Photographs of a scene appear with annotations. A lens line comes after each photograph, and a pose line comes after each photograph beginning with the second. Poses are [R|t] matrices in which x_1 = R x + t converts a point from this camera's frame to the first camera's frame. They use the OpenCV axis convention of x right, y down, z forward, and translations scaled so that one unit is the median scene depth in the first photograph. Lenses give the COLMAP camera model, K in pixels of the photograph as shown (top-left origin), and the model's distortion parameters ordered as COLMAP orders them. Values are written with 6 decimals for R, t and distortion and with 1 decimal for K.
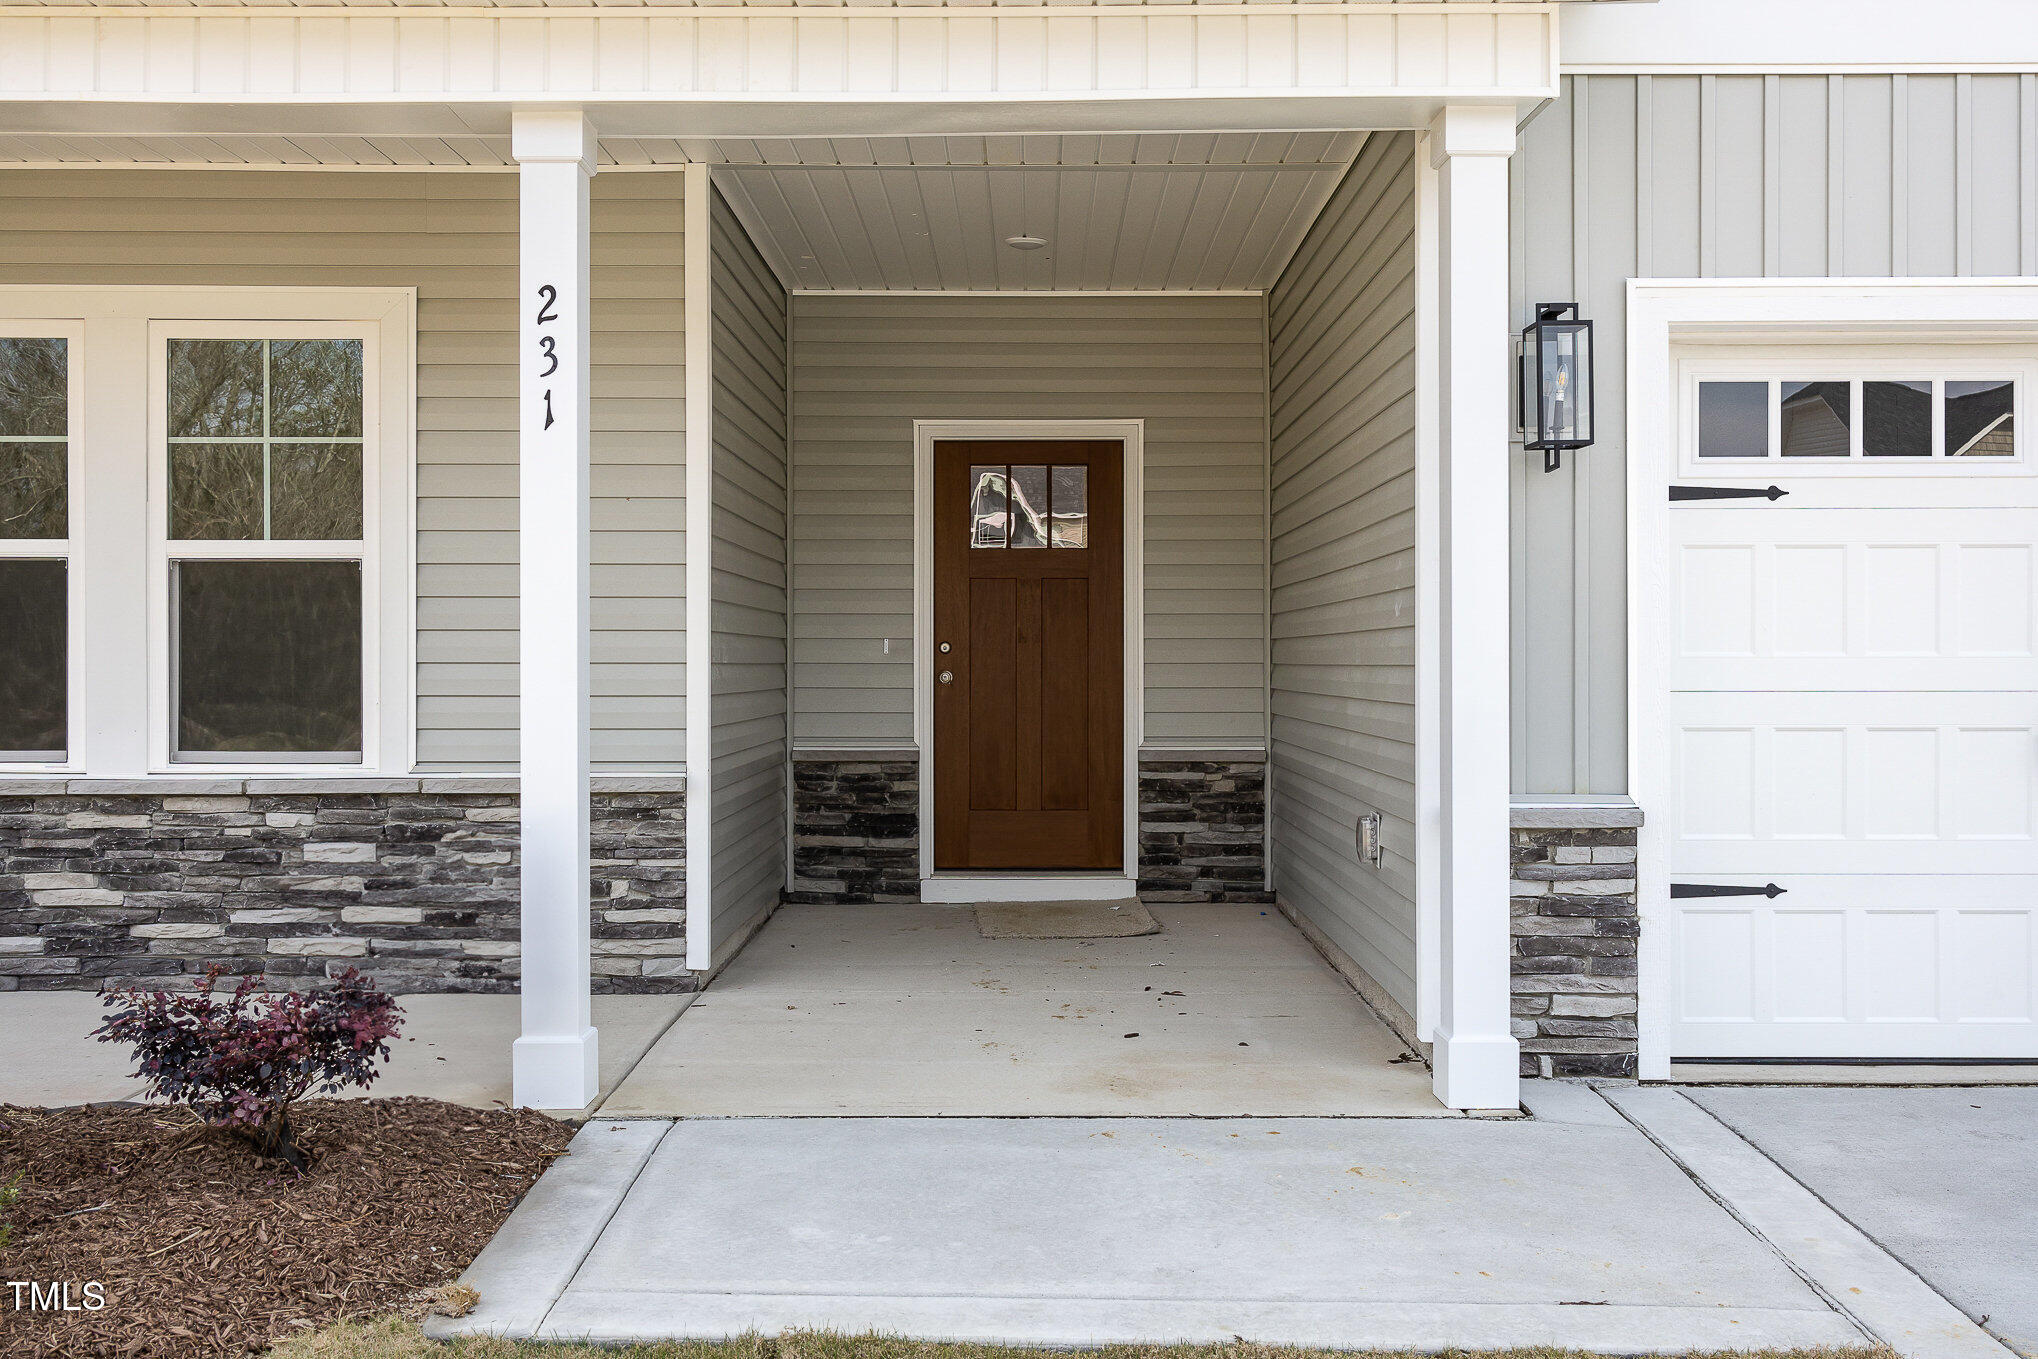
lens RADIAL K [[2032.1, 0, 1020.6], [0, 2032.1, 663.0], [0, 0, 1]] dist [0.003701, 0.000000]
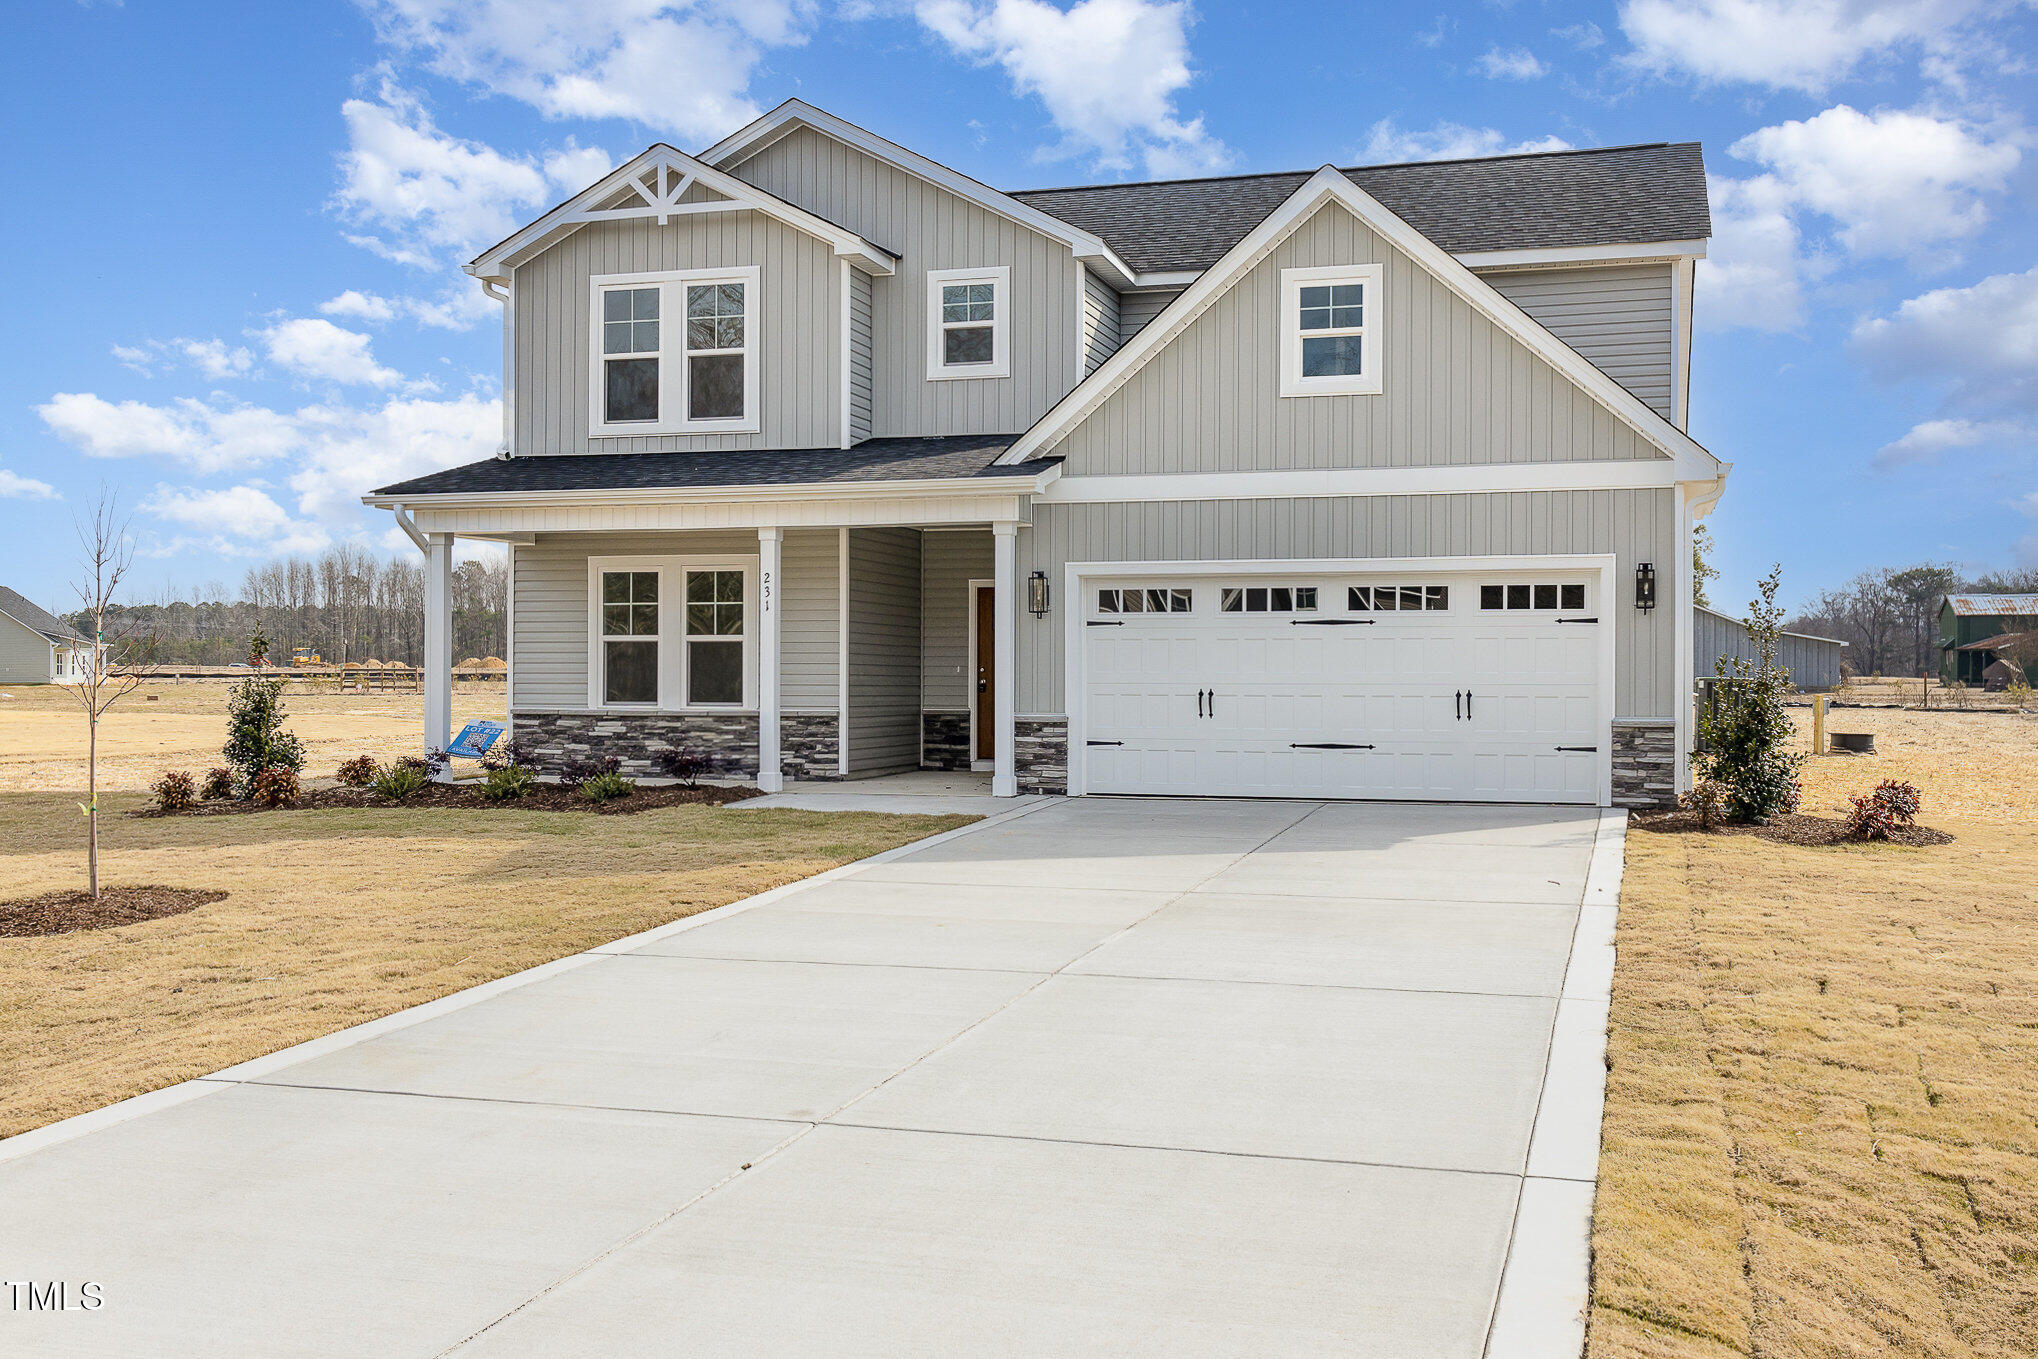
lens RADIAL K [[2032.1, 0, 1015.7], [0, 2032.1, 677.9], [0, 0, 1]] dist [0.003701, 0.000000]
pose [[0.956828, 0.002670, -0.290642, 0.984137], [-0.003605, 0.999990, -0.002679, 0.012464], [0.290632, 0.003611, 0.956828, -1.865300]]
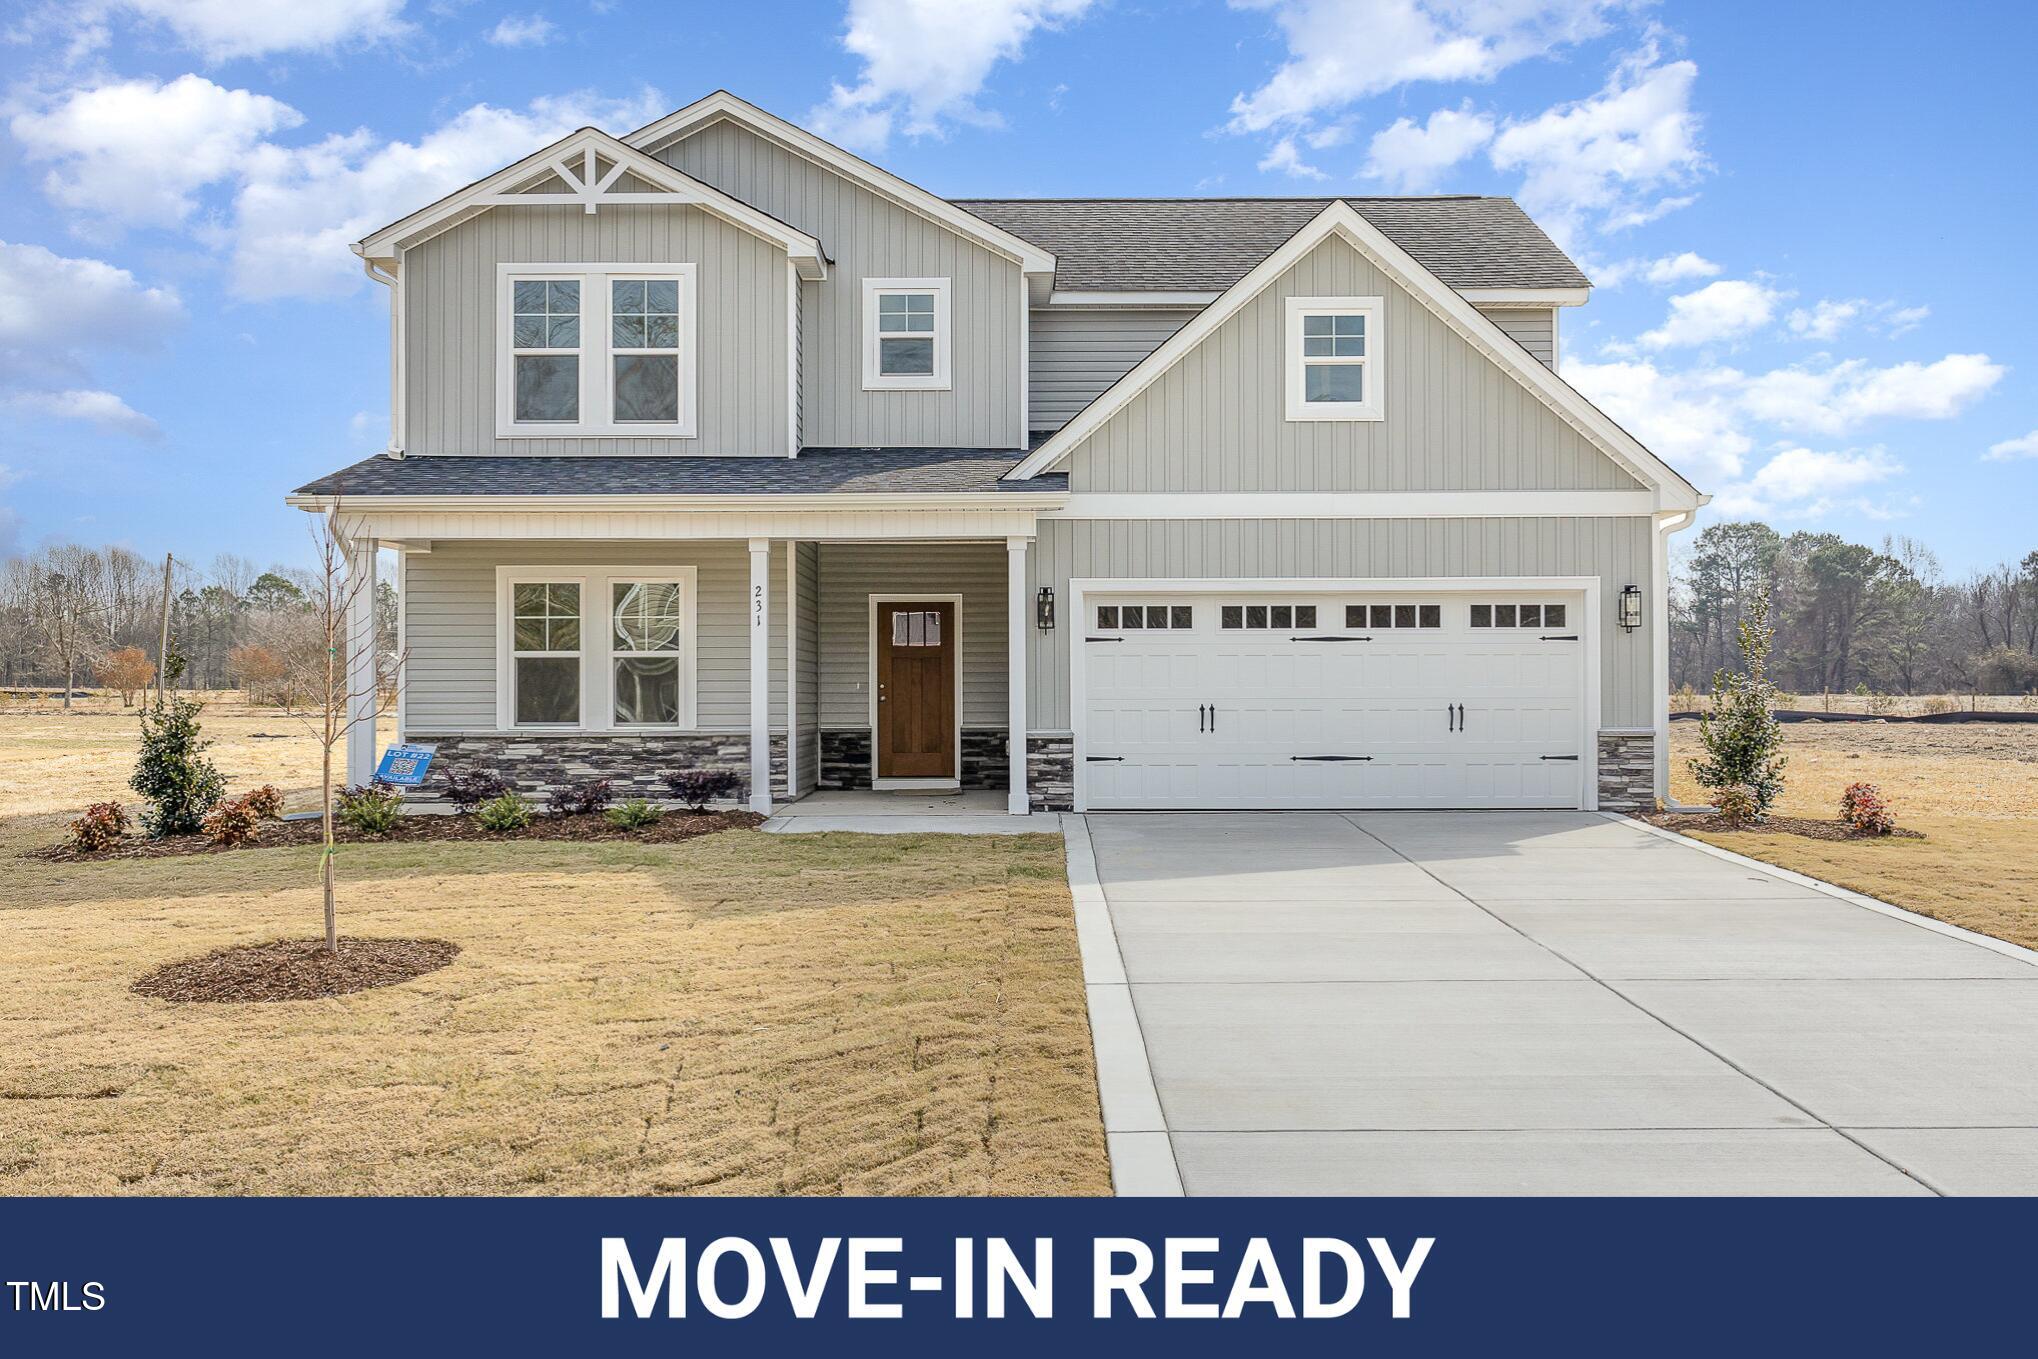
lens RADIAL K [[2032.1, 0, 1016.4], [0, 2032.1, 684.7], [0, 0, 1]] dist [0.003701, 0.000000]
pose [[0.999995, -0.003018, 0.000143, 0.168118], [0.003019, 0.999969, -0.007293, 0.011960], [-0.000121, 0.007293, 0.999973, -1.961998]]
